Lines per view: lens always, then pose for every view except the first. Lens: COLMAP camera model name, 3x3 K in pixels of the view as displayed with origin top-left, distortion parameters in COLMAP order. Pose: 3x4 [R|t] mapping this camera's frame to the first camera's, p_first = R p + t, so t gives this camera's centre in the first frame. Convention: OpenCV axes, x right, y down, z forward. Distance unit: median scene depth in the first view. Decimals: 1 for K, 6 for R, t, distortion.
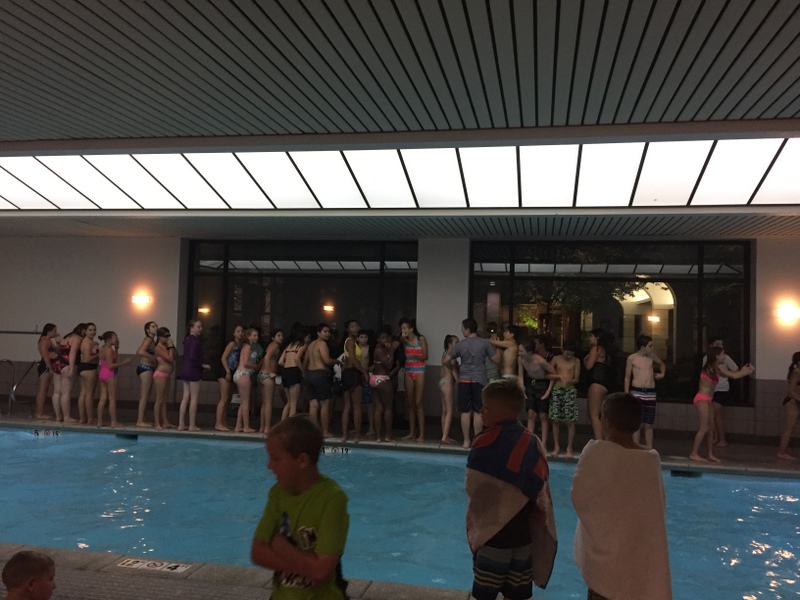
lens RADIAL K [[665.5, 0, 395.7], [0, 665.5, 299.5], [0, 0, 1]] dist [0.017193, -0.007751]
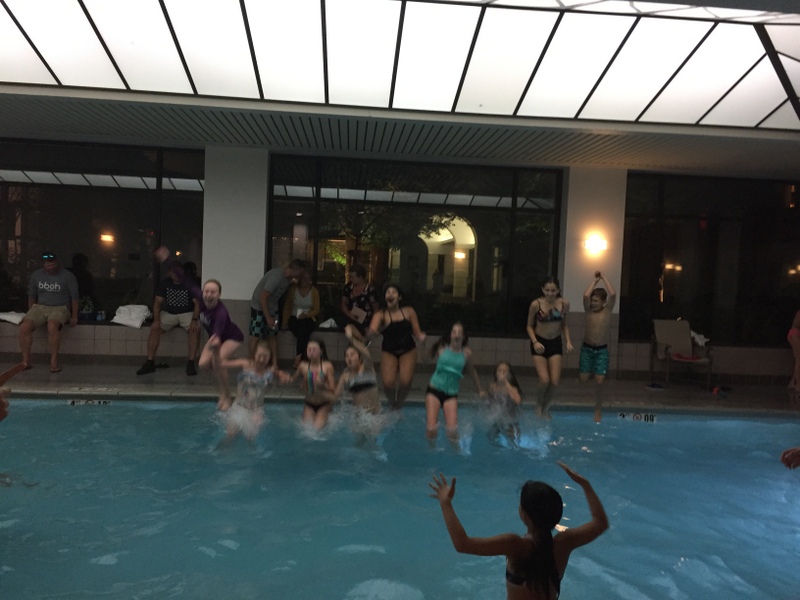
lens RADIAL K [[665.5, 0, 399.6], [0, 665.5, 299.0], [0, 0, 1]] dist [0.017193, -0.007751]
pose [[0.958270, -0.004467, 0.285830, 0.022799], [-0.021013, 0.996072, 0.086017, 0.016193], [-0.285091, -0.088433, 0.954412, 0.104997]]
